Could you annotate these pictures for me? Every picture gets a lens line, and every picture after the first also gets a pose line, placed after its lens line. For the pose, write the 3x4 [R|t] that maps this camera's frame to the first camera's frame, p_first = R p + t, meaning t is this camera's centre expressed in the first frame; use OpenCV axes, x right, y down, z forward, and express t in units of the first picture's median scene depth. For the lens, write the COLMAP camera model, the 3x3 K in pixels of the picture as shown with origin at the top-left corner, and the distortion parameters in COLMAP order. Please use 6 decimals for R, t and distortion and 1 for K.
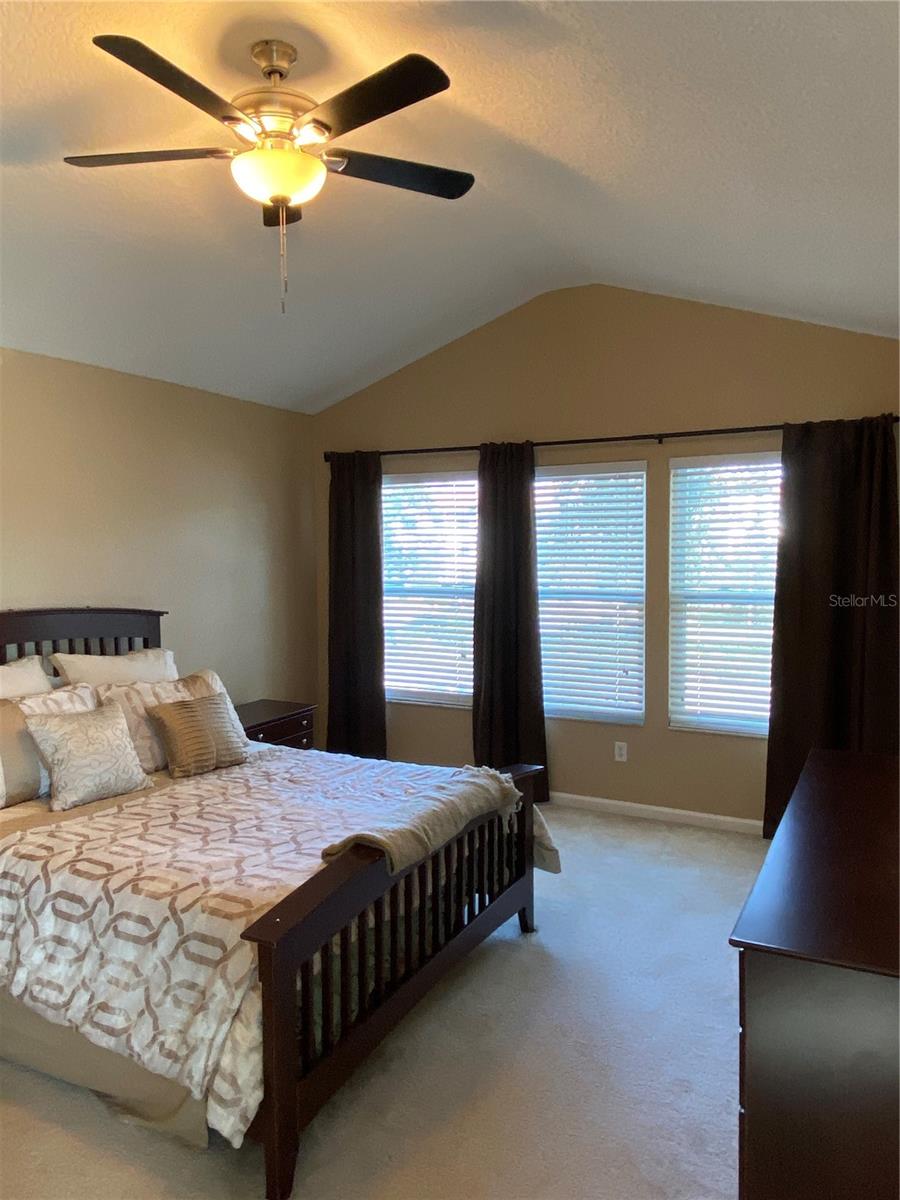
lens RADIAL K [[855.1, 0, 452.5], [0, 855.1, 616.7], [0, 0, 1]] dist [0.076688, -0.082563]
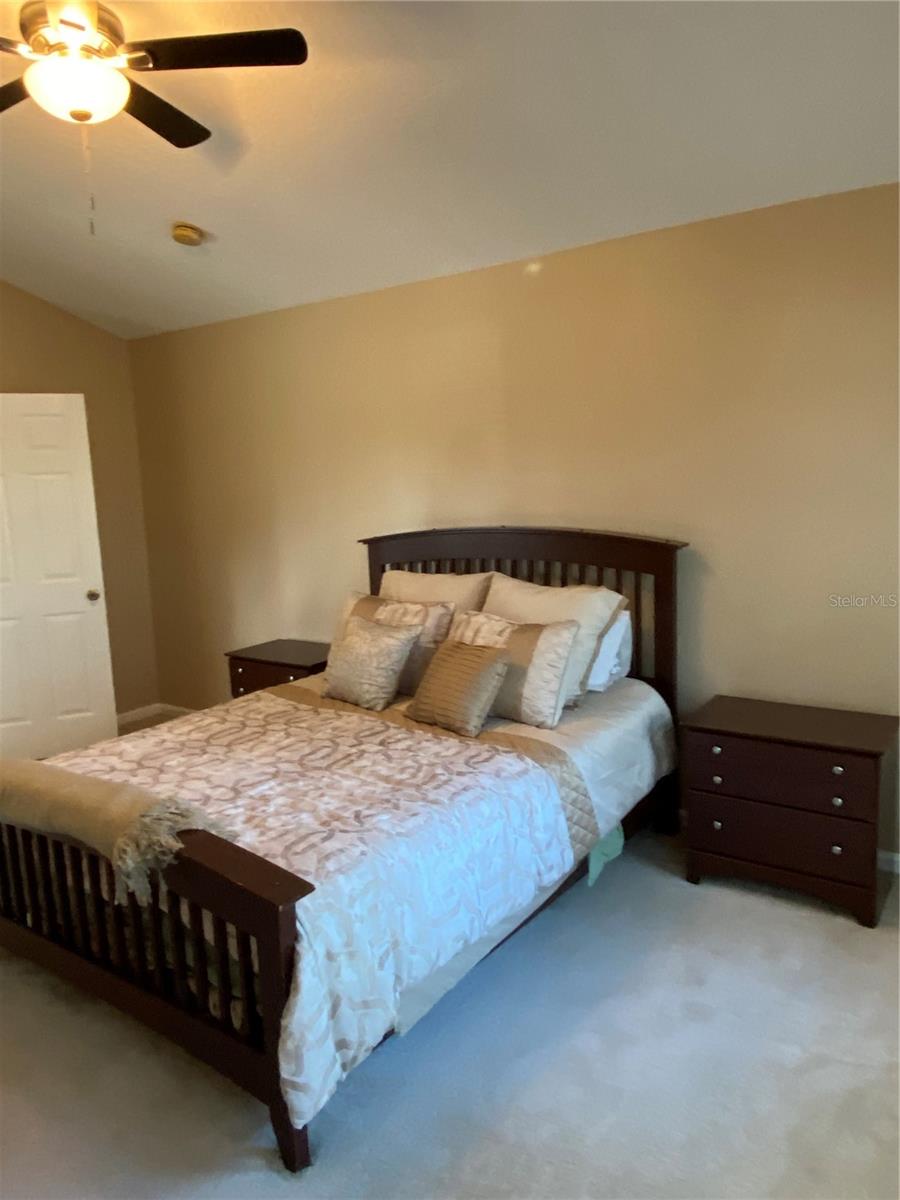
lens RADIAL K [[855.1, 0, 452.5], [0, 855.1, 616.7], [0, 0, 1]] dist [0.076688, -0.082563]
pose [[-0.130910, 0.183222, -0.974316, 0.692764], [-0.050786, 0.980244, 0.191160, -0.123180], [0.990093, 0.074506, -0.119019, 1.394853]]
